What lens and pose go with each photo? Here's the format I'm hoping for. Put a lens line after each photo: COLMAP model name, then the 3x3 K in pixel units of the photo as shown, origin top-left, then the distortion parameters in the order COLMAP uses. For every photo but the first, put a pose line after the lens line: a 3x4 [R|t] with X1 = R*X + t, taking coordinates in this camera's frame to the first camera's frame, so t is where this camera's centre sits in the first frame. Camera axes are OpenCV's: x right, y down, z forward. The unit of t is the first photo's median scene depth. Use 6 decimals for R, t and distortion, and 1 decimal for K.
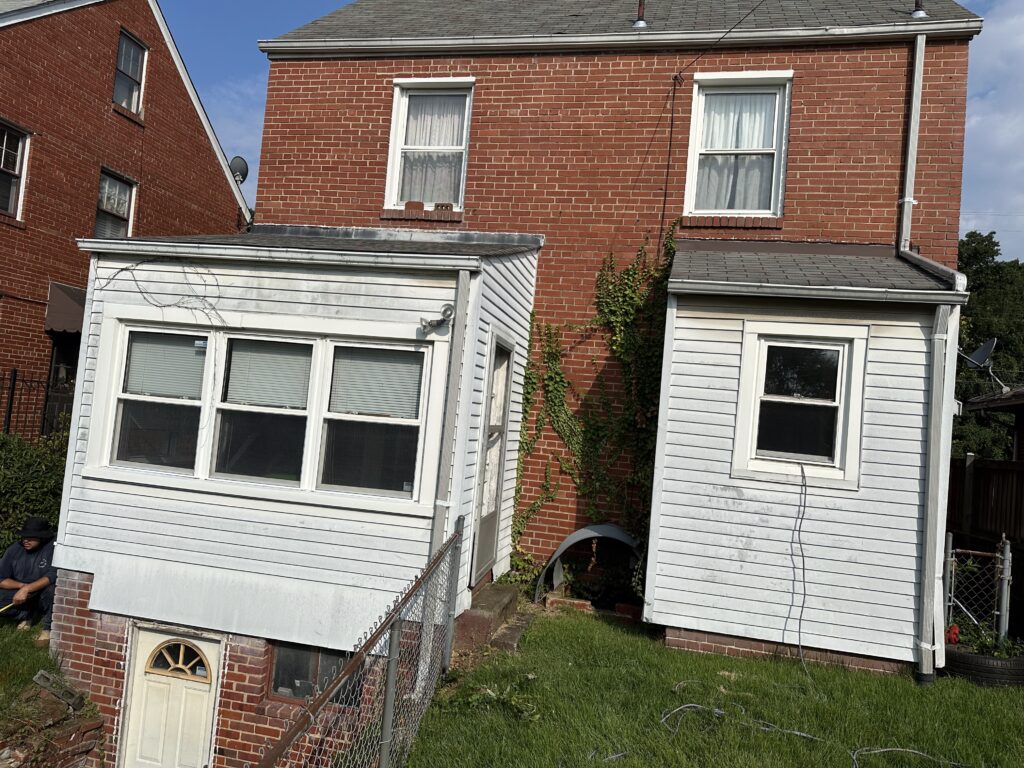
lens RADIAL K [[729.8, 0, 515.6], [0, 729.8, 391.4], [0, 0, 1]] dist [0.083688, -0.072330]
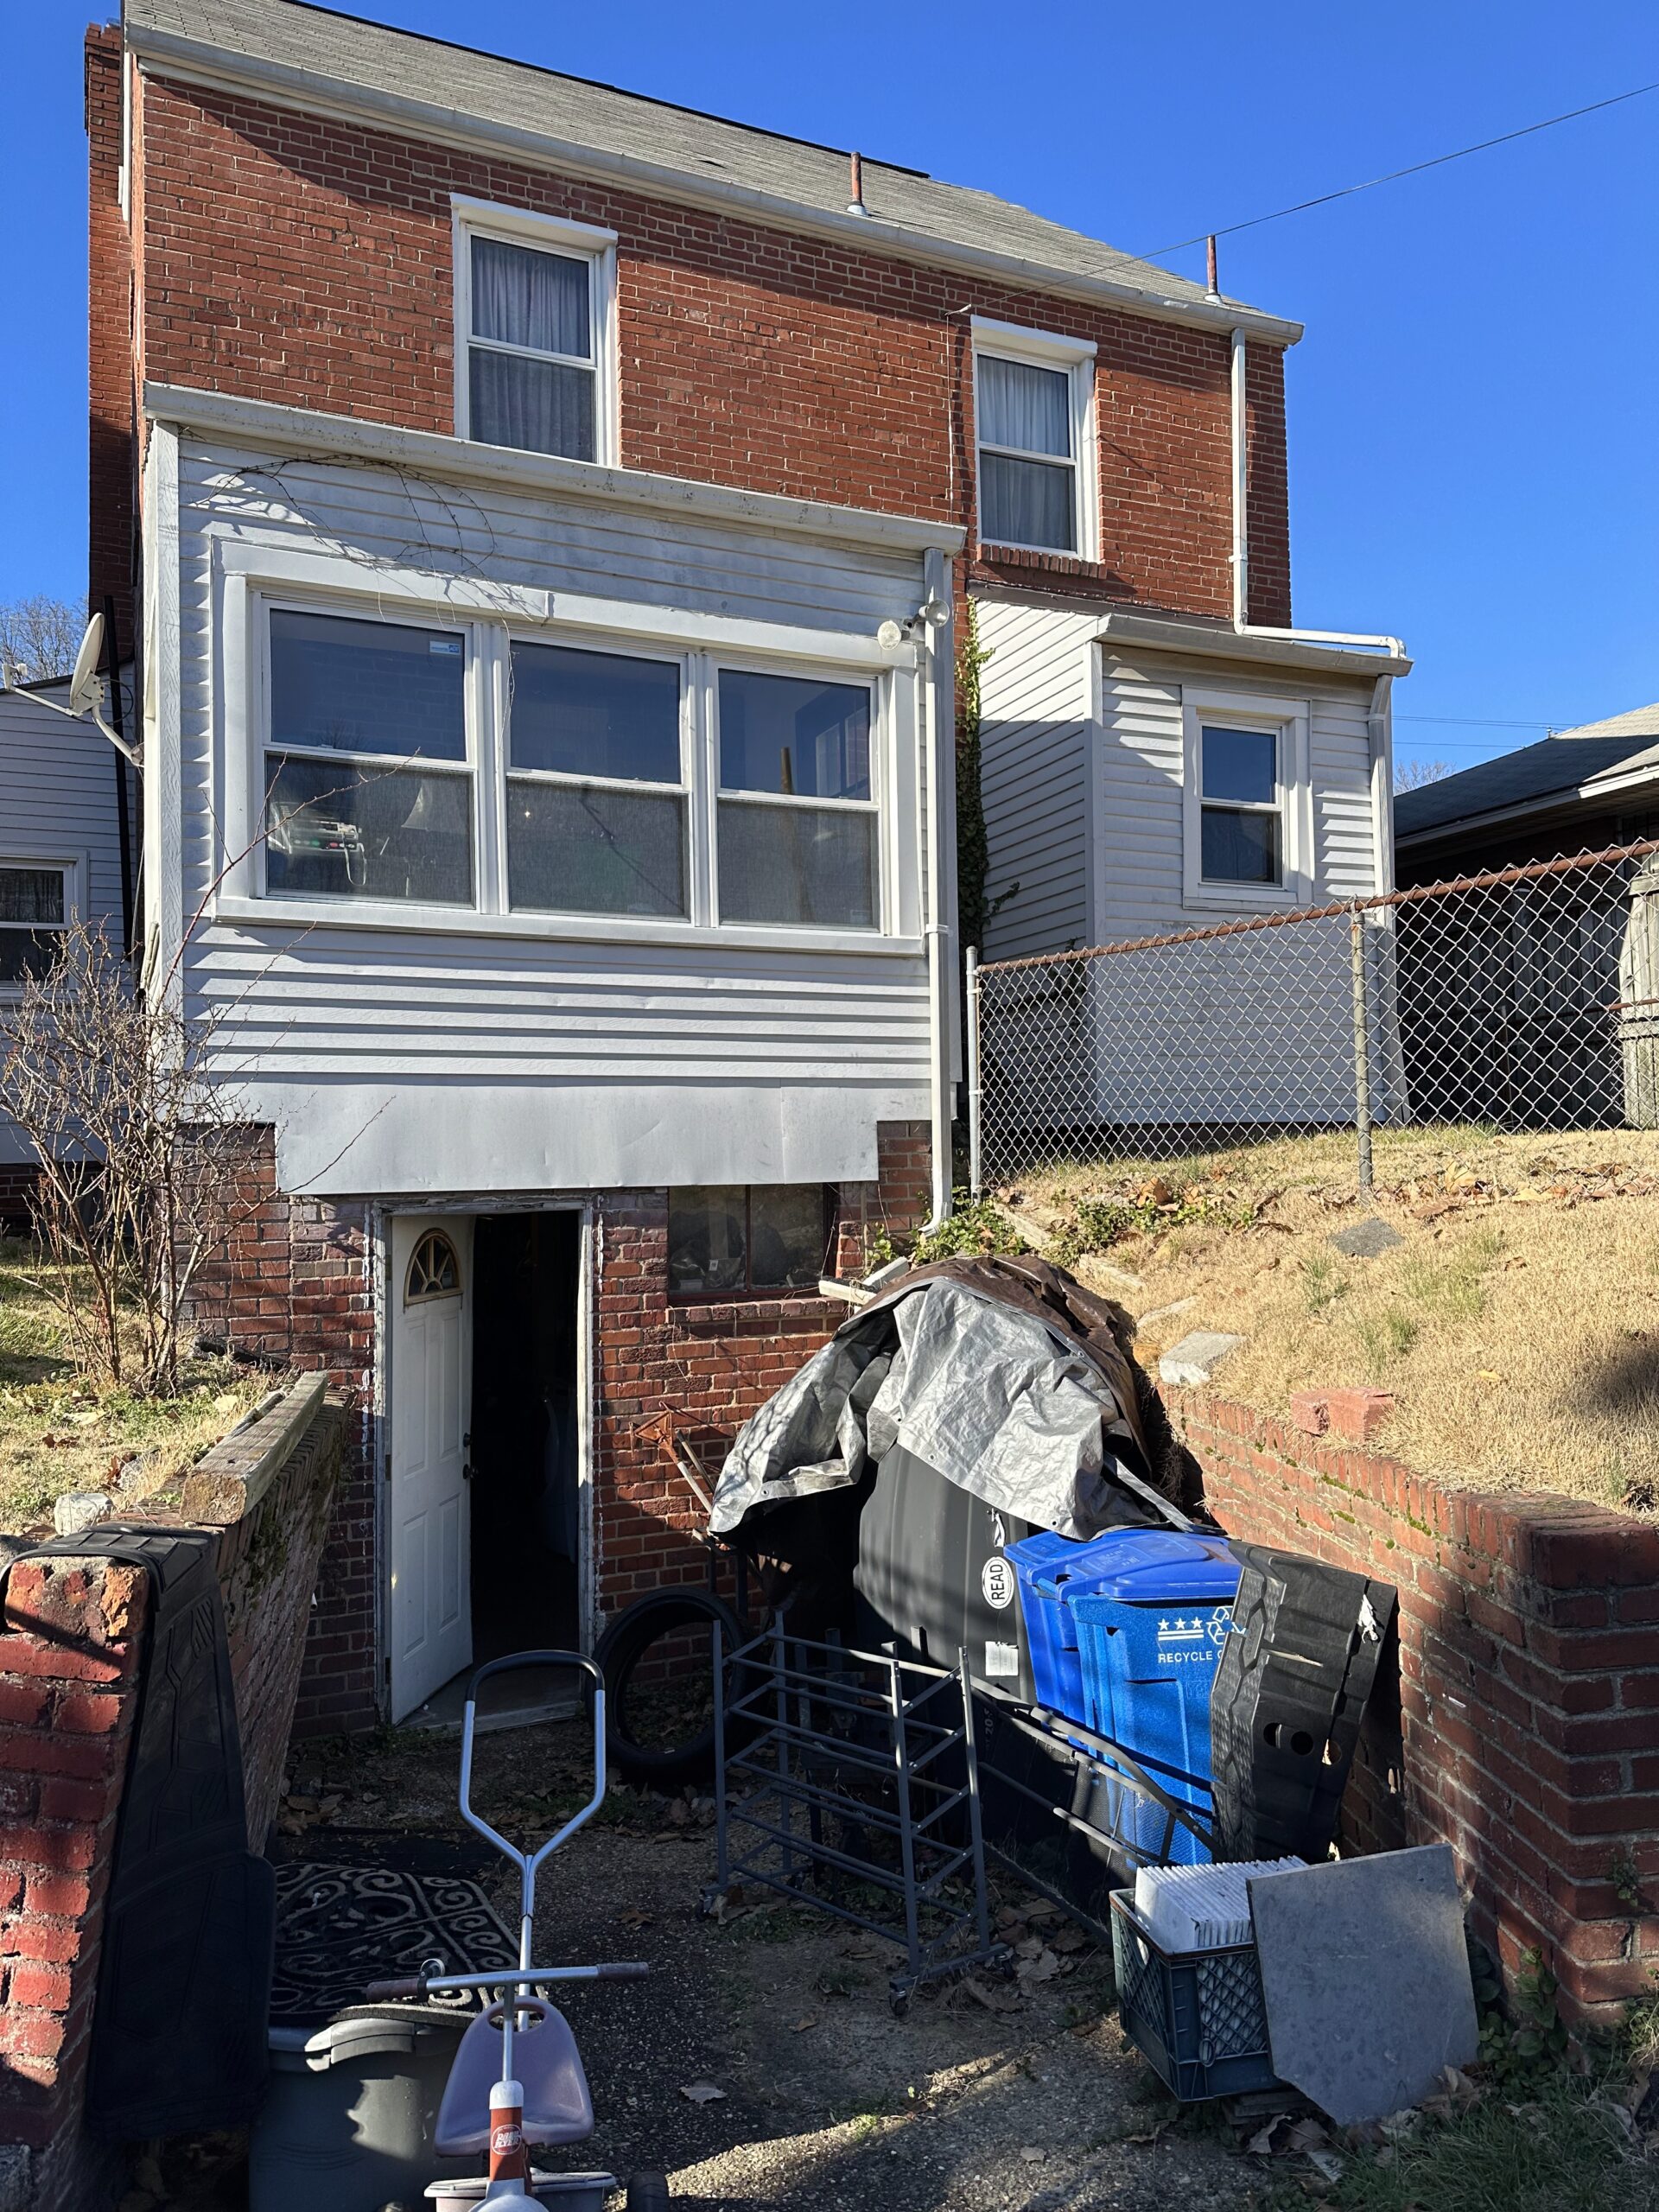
lens RADIAL K [[1576.4, 0, 835.6], [0, 1576.4, 1103.5], [0, 0, 1]] dist [0.083688, -0.072330]
pose [[0.799398, -0.076466, 0.595916, -0.754183], [0.066704, 0.997031, 0.038456, 0.186971], [-0.597087, 0.009008, 0.802126, -0.013762]]
